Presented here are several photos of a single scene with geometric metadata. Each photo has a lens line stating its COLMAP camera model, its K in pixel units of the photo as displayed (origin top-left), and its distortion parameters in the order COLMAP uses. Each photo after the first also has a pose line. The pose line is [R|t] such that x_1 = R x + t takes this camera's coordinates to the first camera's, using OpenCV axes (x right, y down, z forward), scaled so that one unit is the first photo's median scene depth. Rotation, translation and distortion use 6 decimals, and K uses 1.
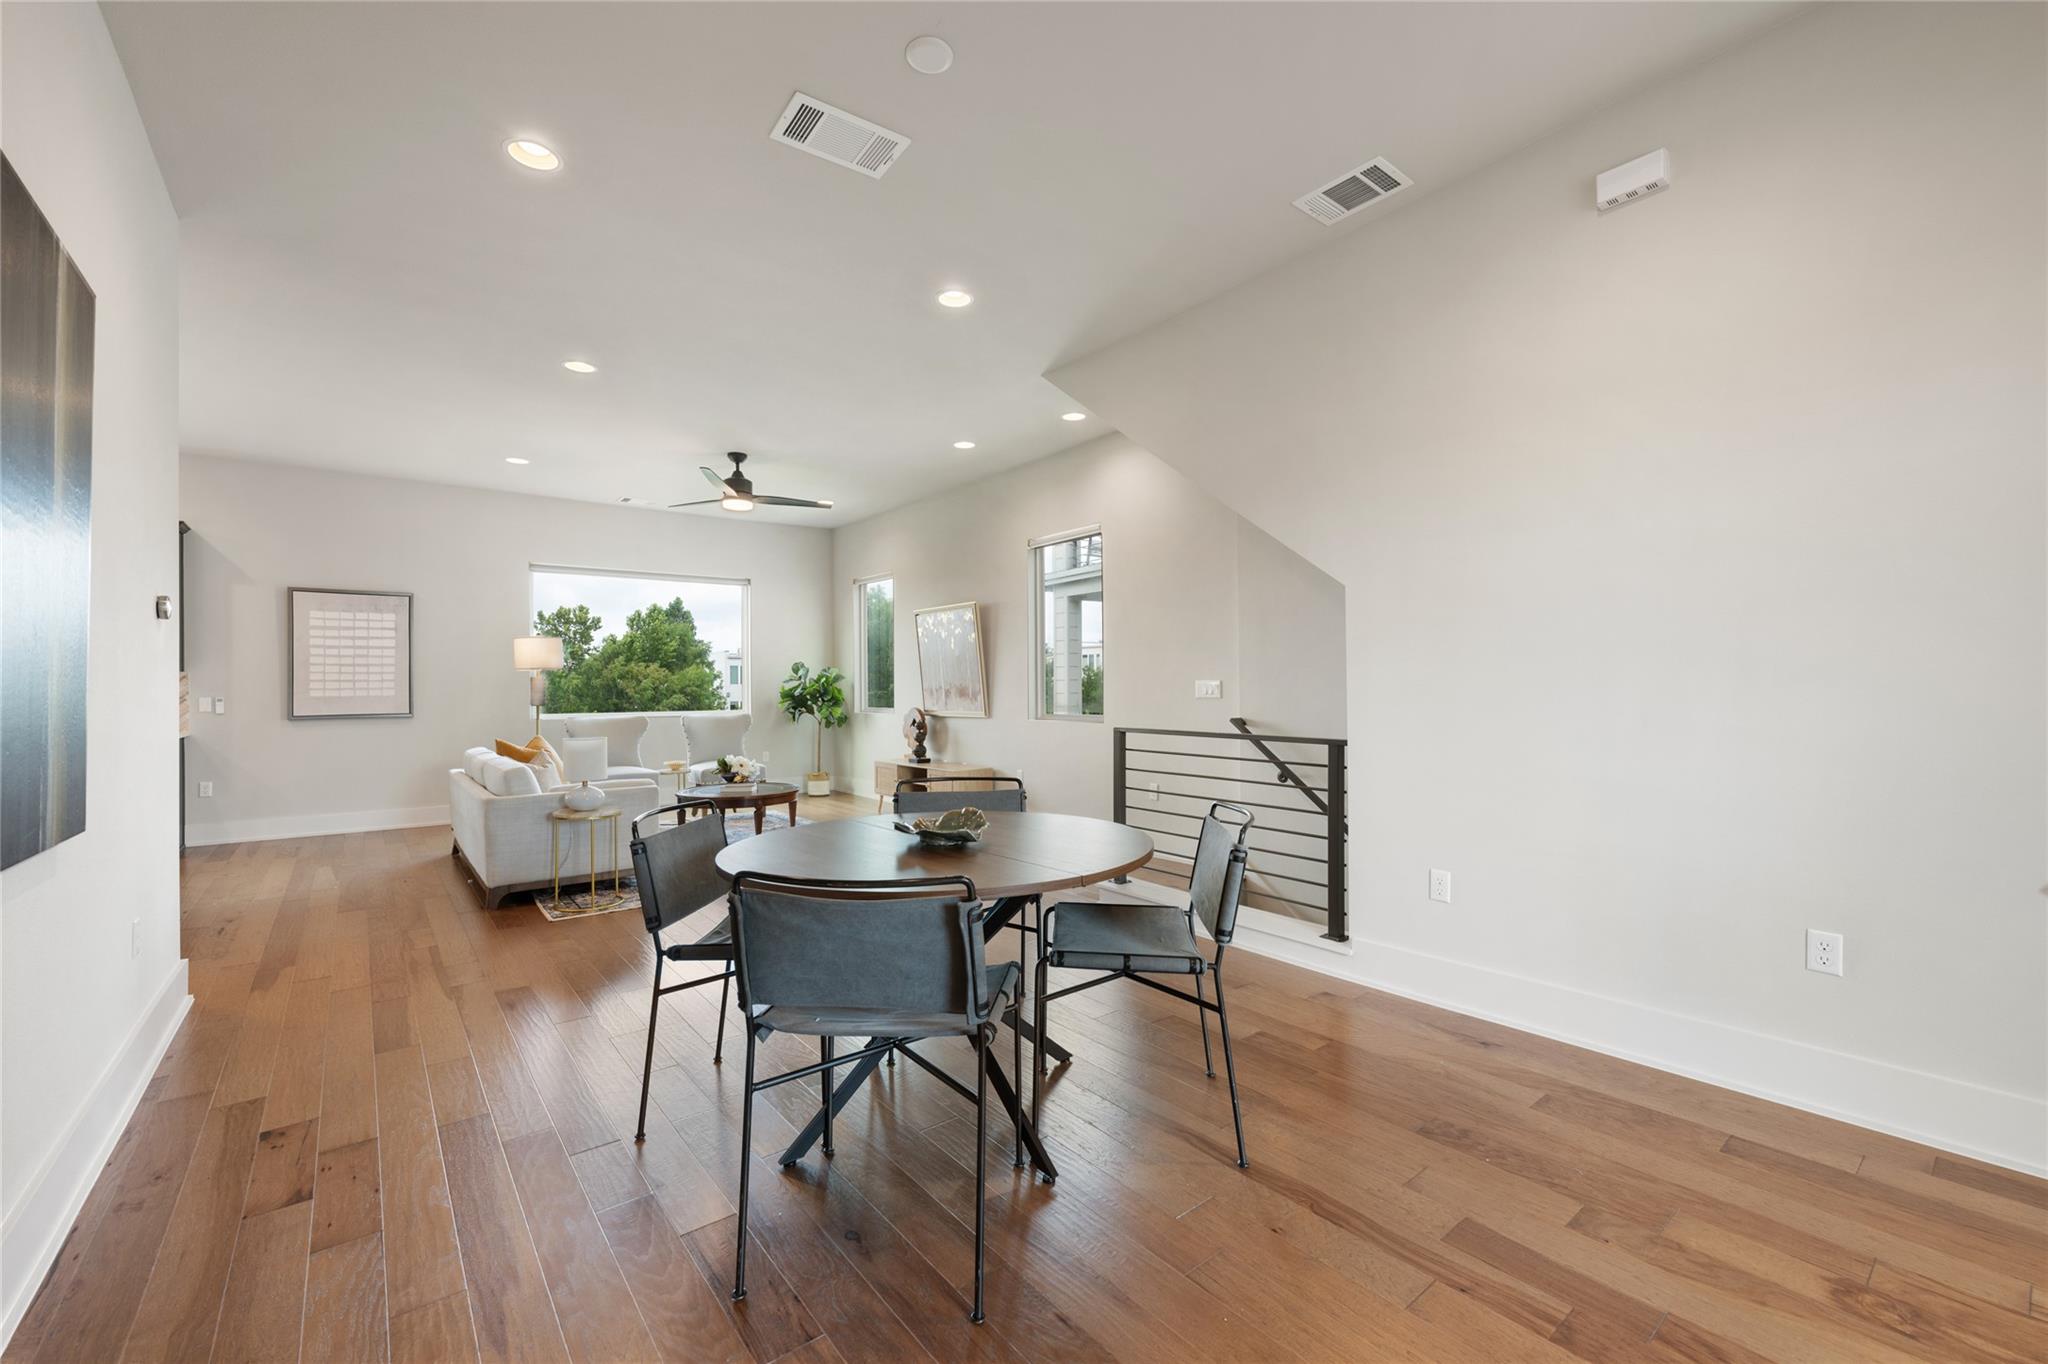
lens RADIAL K [[844.2, 0, 1045.7], [0, 844.2, 681.7], [0, 0, 1]] dist [-0.002232, -0.000417]
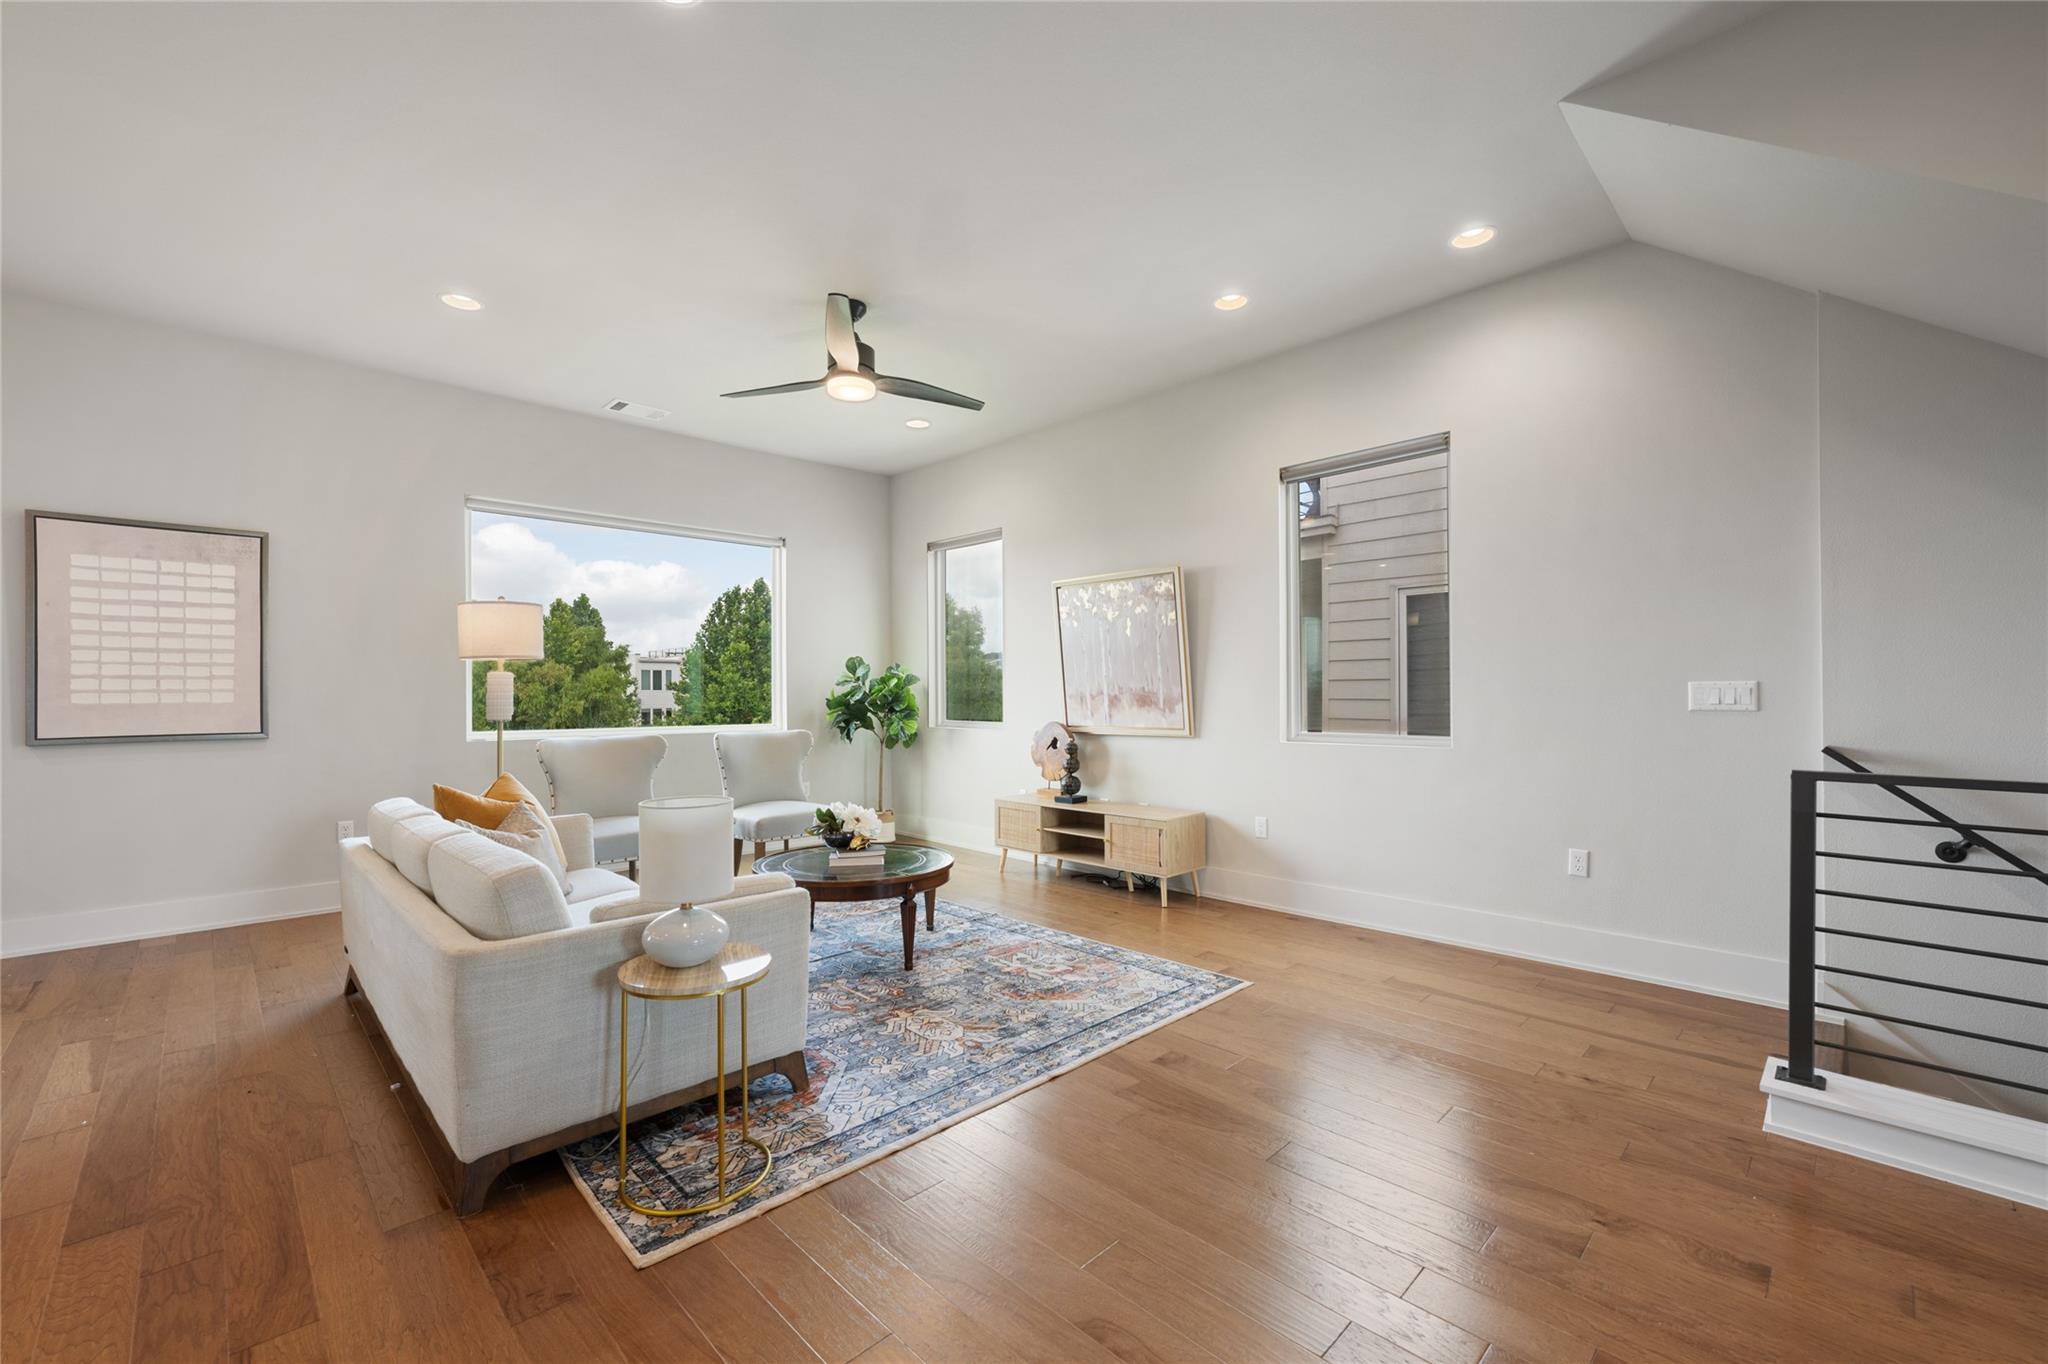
lens RADIAL K [[844.2, 0, 1040.6], [0, 844.2, 693.1], [0, 0, 1]] dist [-0.002232, -0.000417]
pose [[0.995135, 0.003247, 0.098469, -0.268952], [-0.003662, 0.999985, 0.004032, 0.005178], [-0.098454, -0.004373, 0.995132, 0.358667]]
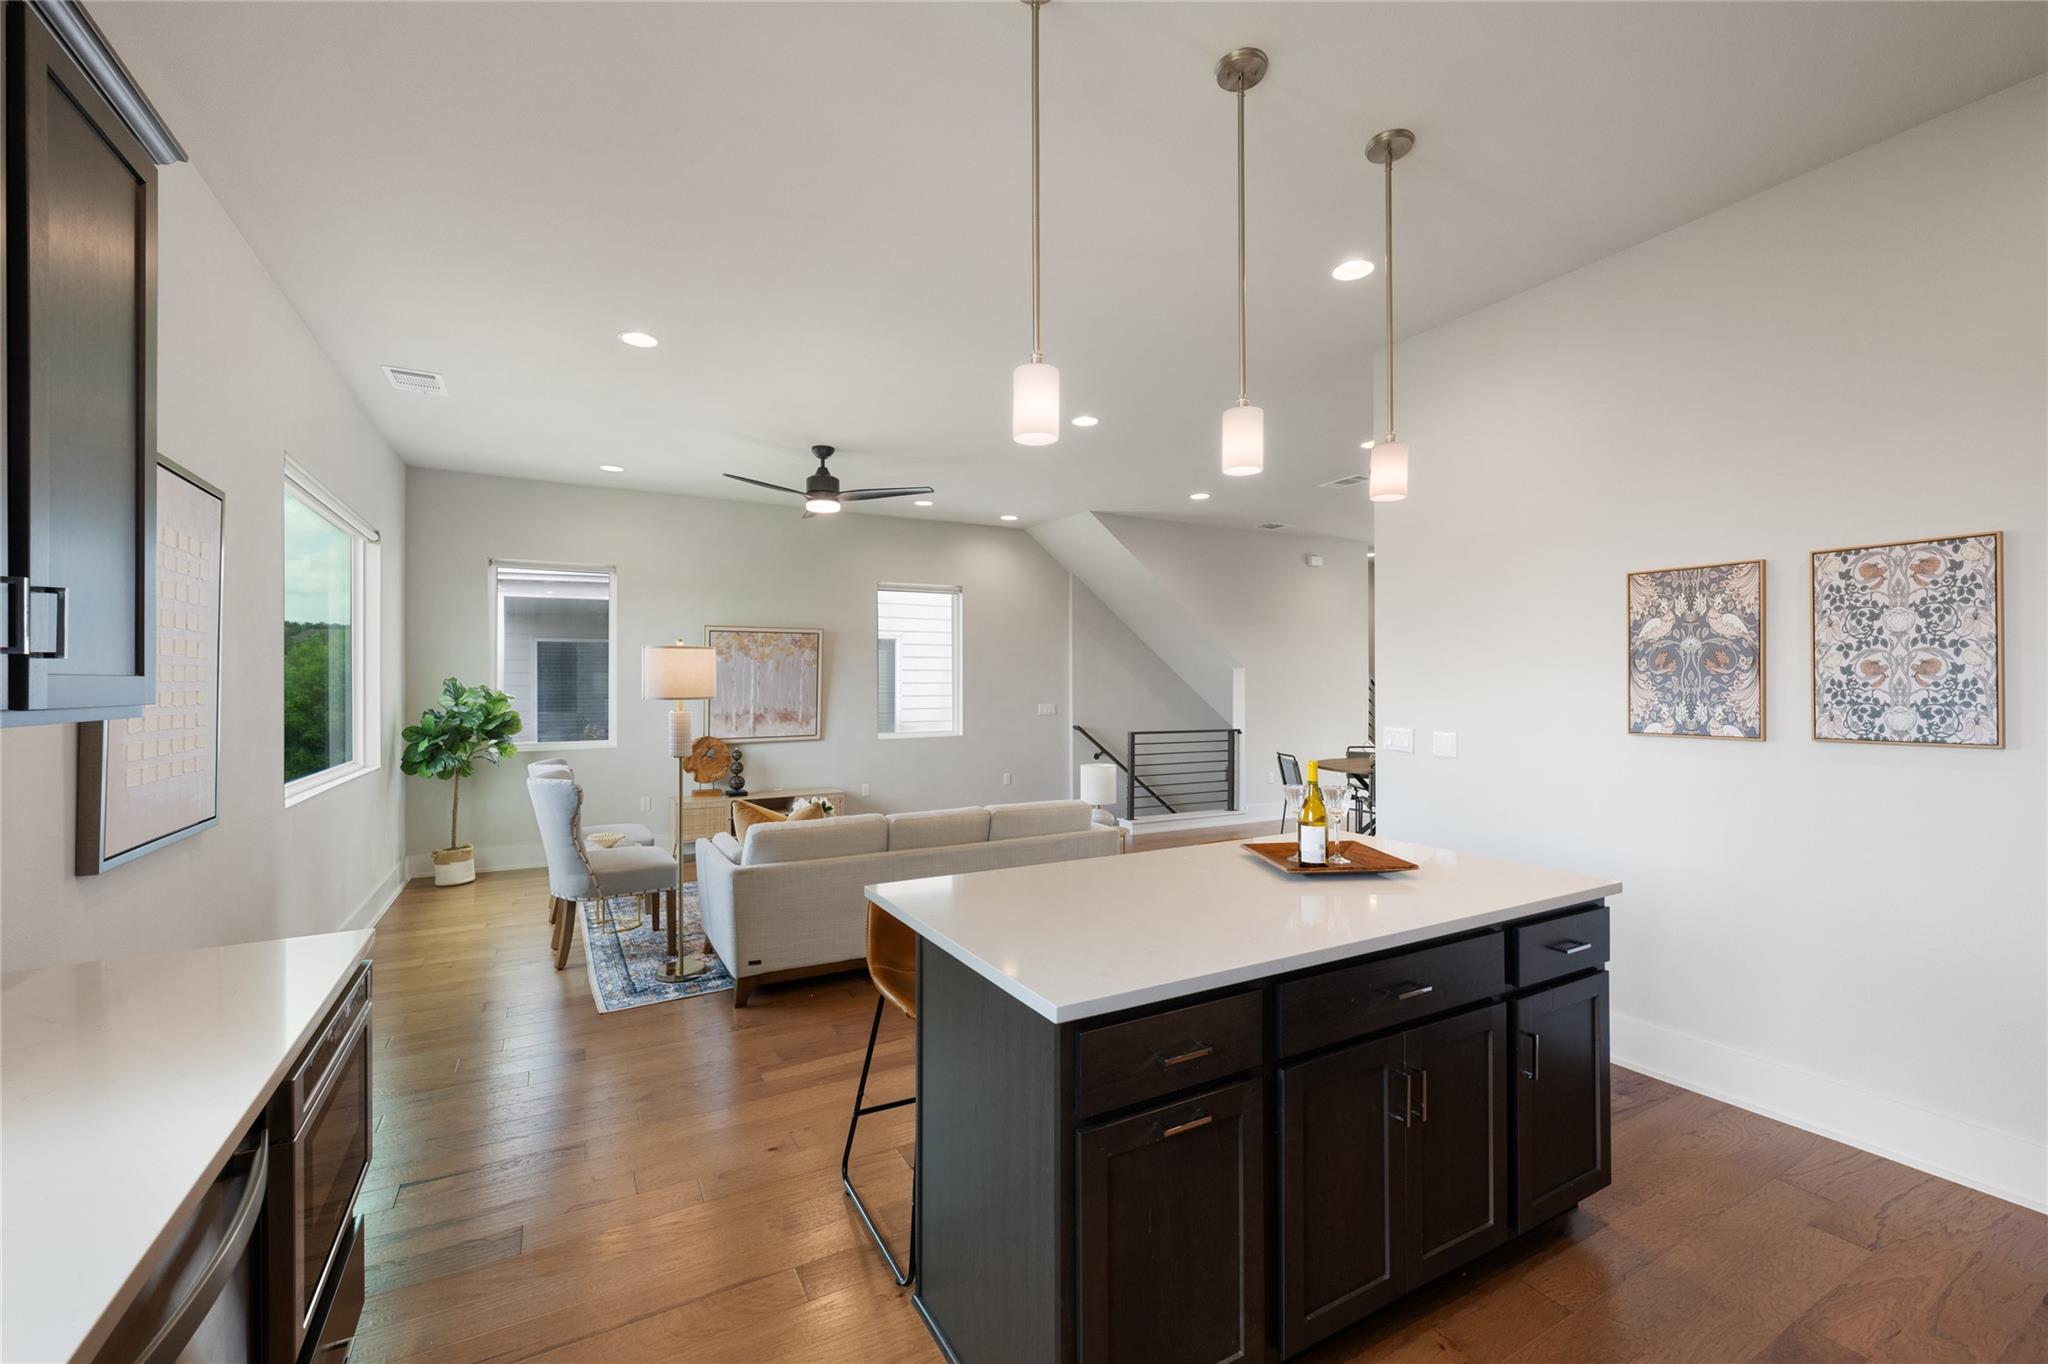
lens RADIAL K [[844.2, 0, 1027.9], [0, 844.2, 693.5], [0, 0, 1]] dist [-0.002232, -0.000417]
pose [[0.167771, -0.001849, 0.985824, -1.110044], [-0.005166, 0.999983, 0.002754, -0.020146], [-0.985812, -0.005555, 0.167759, 0.599249]]
